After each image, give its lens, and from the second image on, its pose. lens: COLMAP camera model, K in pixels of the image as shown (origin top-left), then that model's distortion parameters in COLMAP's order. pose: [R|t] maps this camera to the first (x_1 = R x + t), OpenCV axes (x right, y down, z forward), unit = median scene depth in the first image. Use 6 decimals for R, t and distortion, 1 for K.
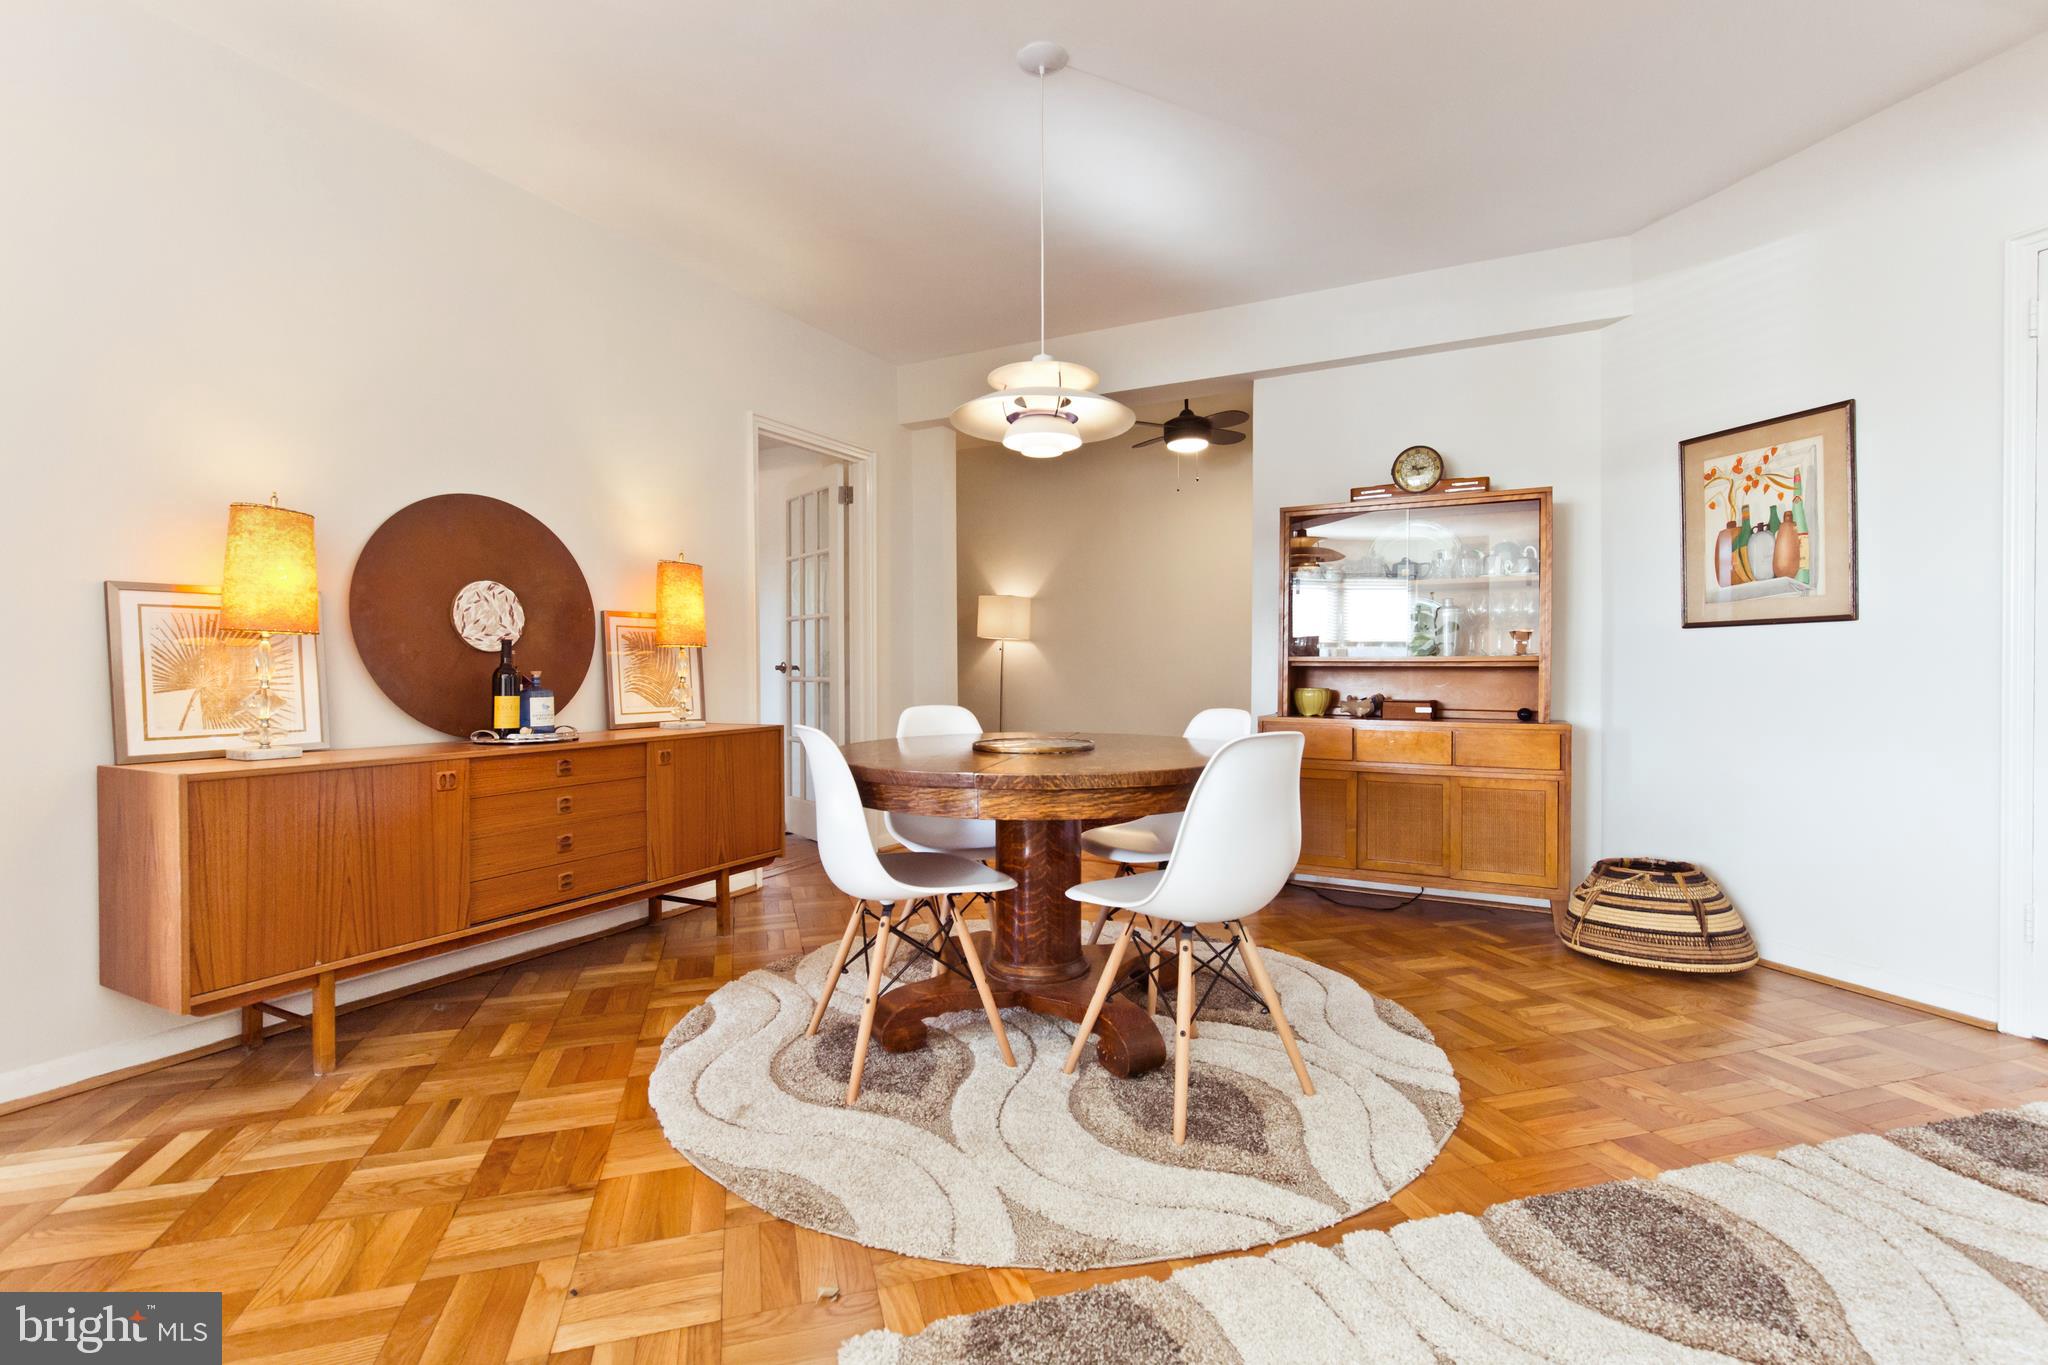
lens RADIAL K [[918.8, 0, 1073.9], [0, 918.8, 670.2], [0, 0, 1]] dist [0.034349, 0.000374]
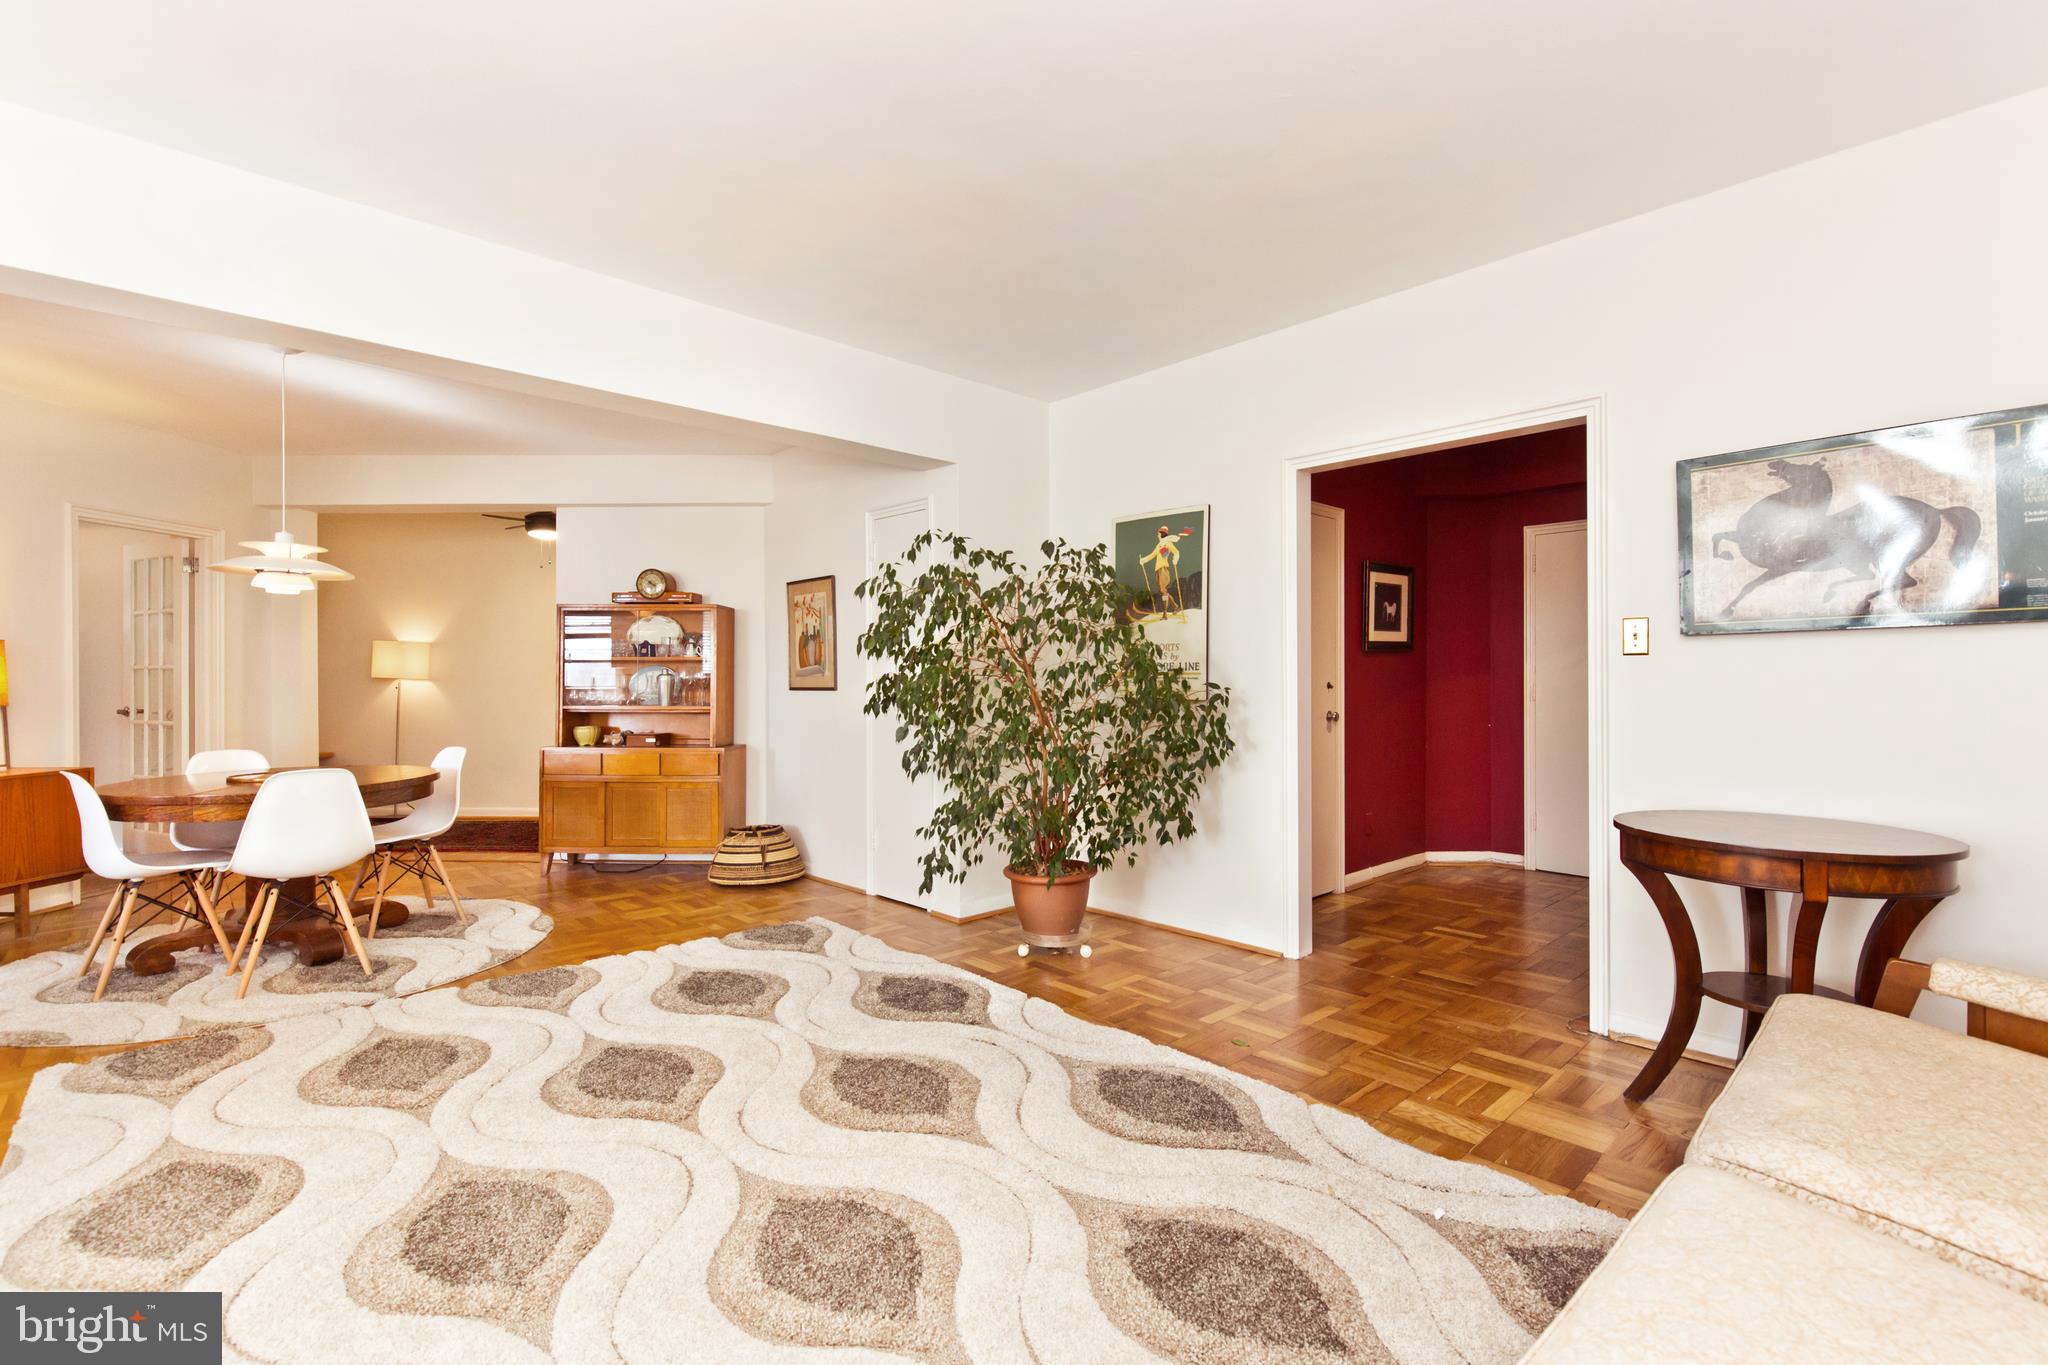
lens RADIAL K [[886.3, 0, 1000.8], [0, 886.3, 676.6], [0, 0, 1]] dist [0.000762, 0.011794]
pose [[0.917342, 0.003138, 0.398087, 0.401533], [0.000291, 0.999963, -0.008552, -0.063214], [-0.398100, 0.007961, 0.917308, -0.746291]]
